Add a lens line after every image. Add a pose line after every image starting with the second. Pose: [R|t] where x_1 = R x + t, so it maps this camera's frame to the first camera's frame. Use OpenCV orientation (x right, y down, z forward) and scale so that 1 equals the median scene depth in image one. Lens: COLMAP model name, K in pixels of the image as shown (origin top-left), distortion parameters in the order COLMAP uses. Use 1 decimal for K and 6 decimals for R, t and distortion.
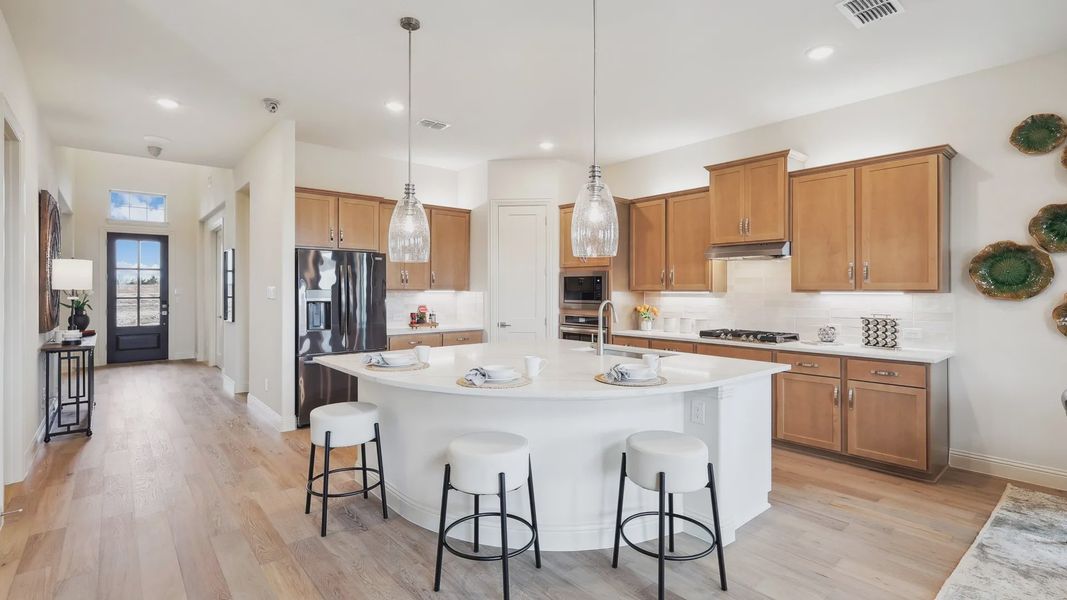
lens RADIAL K [[483.5, 0, 541.1], [0, 483.5, 288.9], [0, 0, 1]] dist [-0.000168, -0.000479]
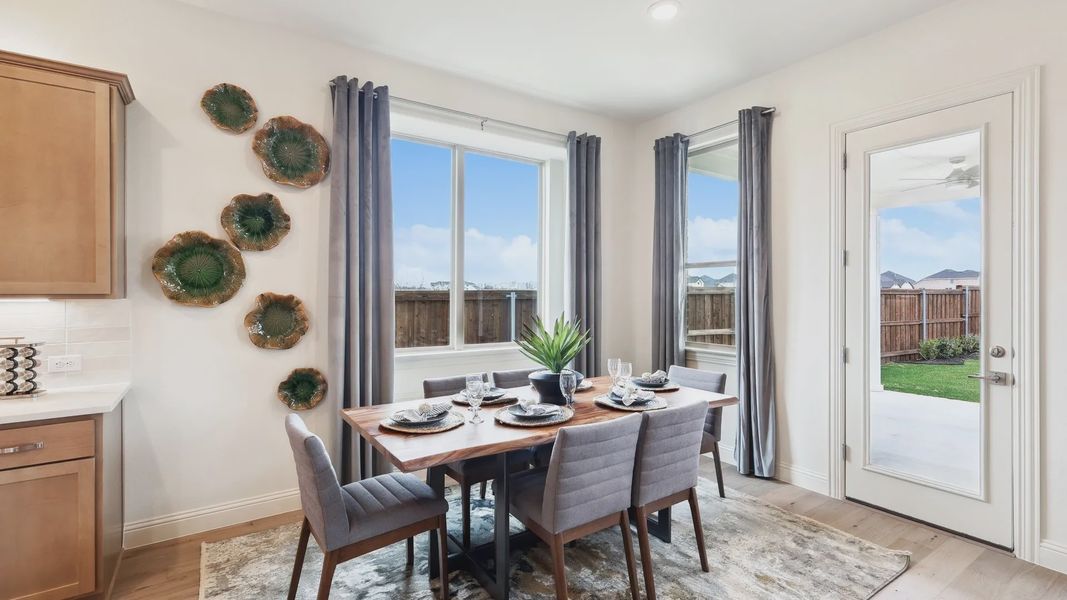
lens RADIAL K [[492.9, 0, 535.3], [0, 492.9, 293.0], [0, 0, 1]] dist [0.005249, 0.000460]
pose [[0.127335, -0.000335, 0.991860, 0.187973], [-0.002319, 0.999997, 0.000636, -0.000697], [-0.991857, -0.002381, 0.127334, 0.280524]]
